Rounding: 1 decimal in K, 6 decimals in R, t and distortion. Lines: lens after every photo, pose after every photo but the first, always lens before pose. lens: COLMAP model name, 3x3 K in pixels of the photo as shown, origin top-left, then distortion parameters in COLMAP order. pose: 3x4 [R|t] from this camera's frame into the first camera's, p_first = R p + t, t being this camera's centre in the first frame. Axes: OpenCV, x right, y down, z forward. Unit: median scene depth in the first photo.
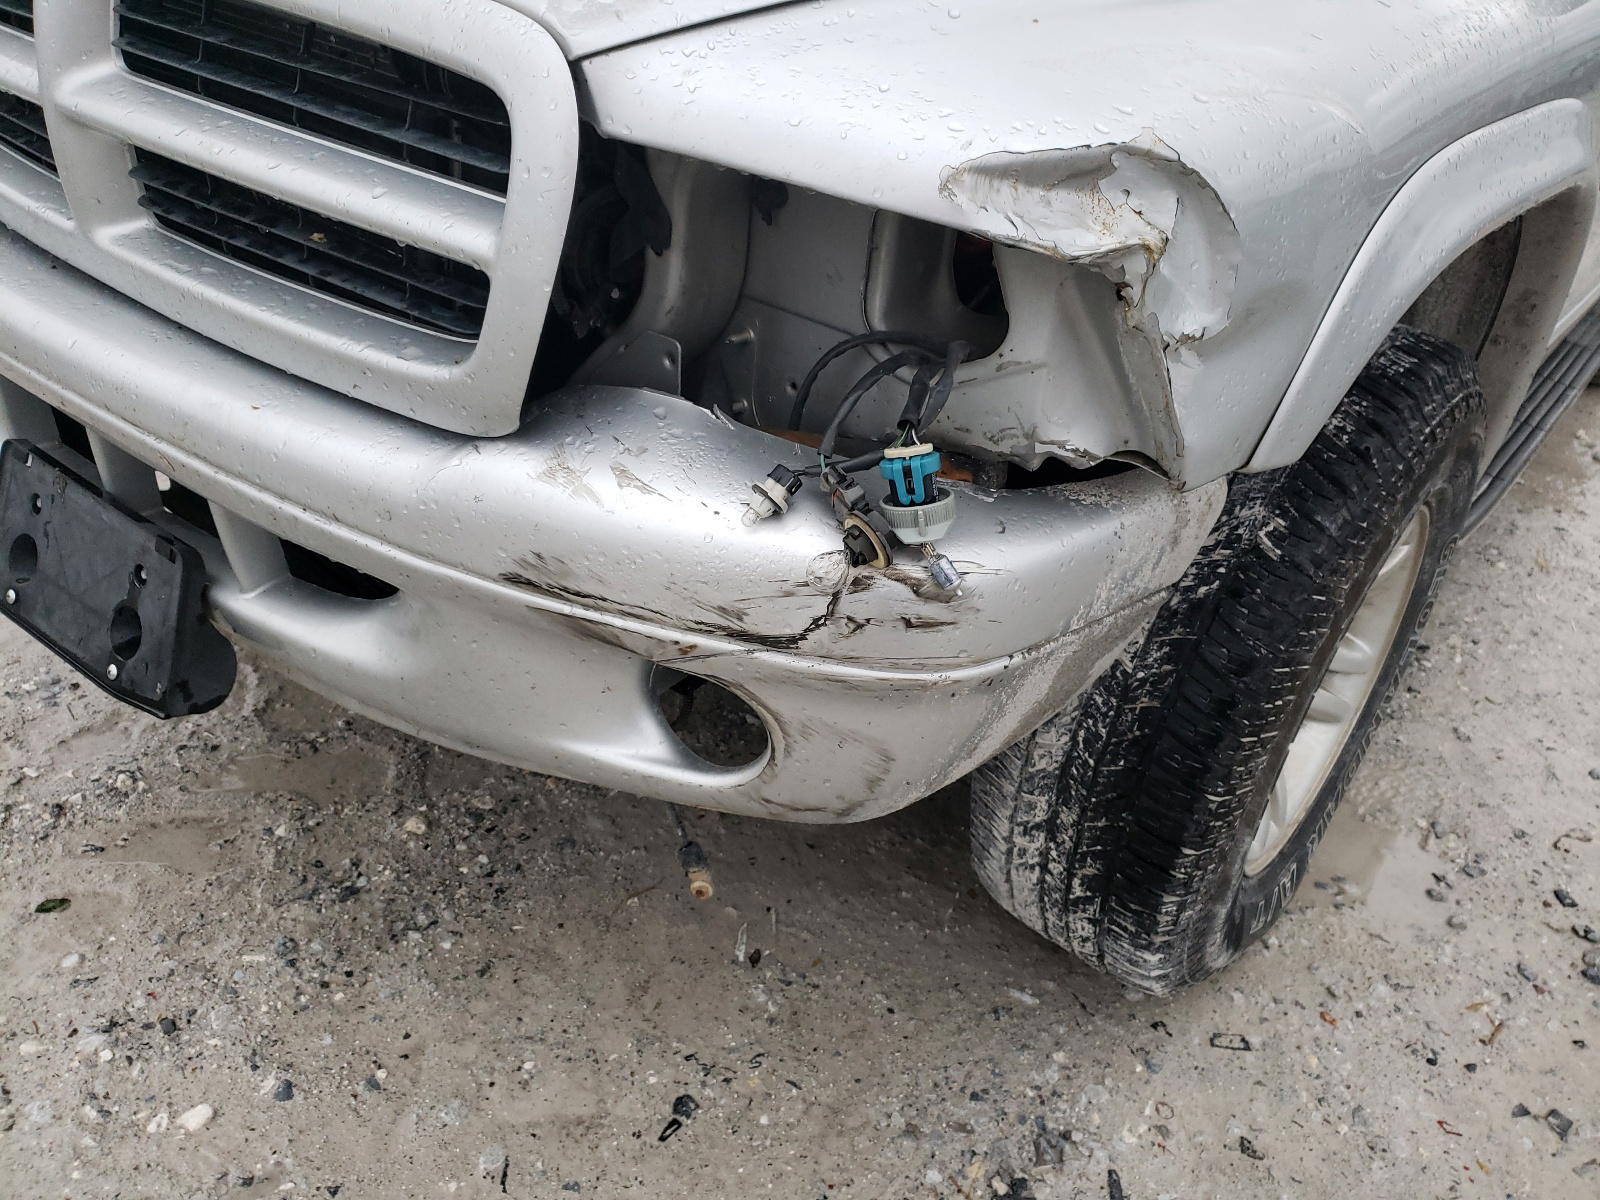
lens RADIAL K [[1207.4, 0, 813.8], [0, 1207.4, 602.7], [0, 0, 1]] dist [0.034930, -0.026595]
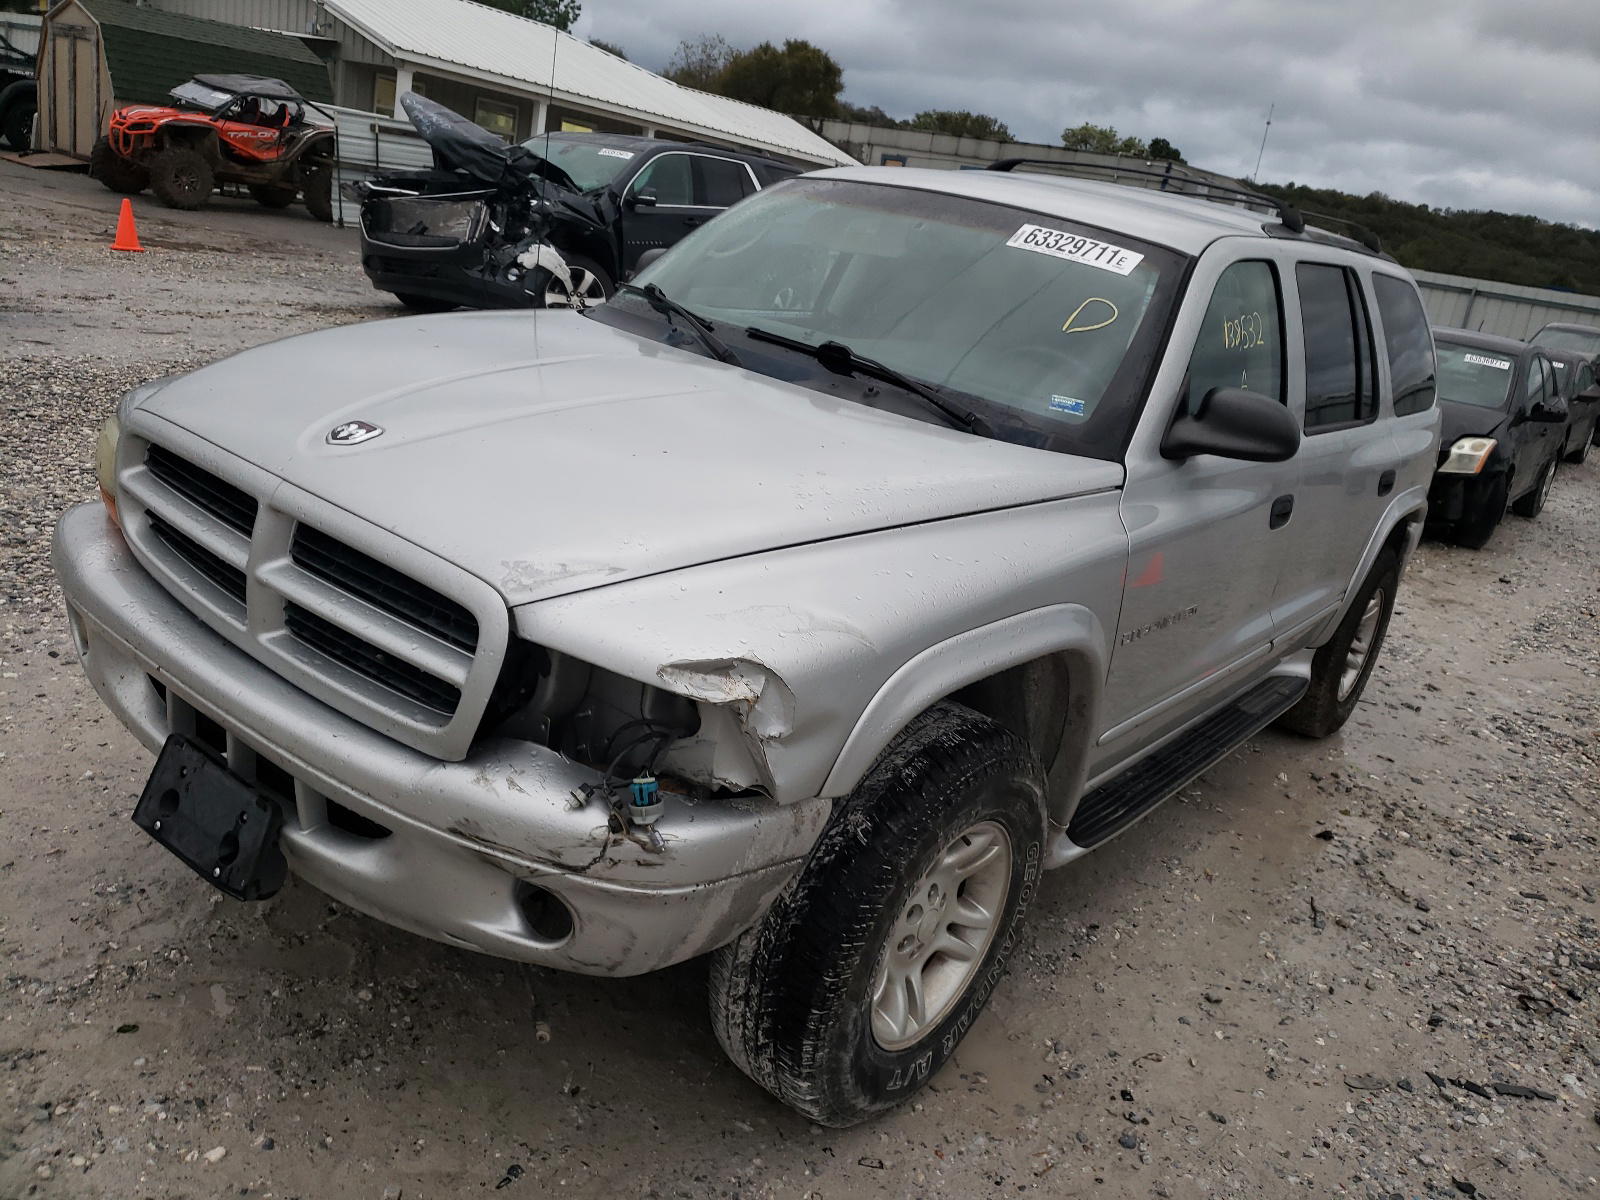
lens RADIAL K [[1207.4, 0, 803.9], [0, 1207.4, 584.7], [0, 0, 1]] dist [0.034930, -0.026595]
pose [[0.997412, 0.067934, 0.023525, 0.194727], [-0.060168, 0.967904, -0.244013, 0.031518], [-0.039347, 0.241966, 0.969487, -0.811481]]
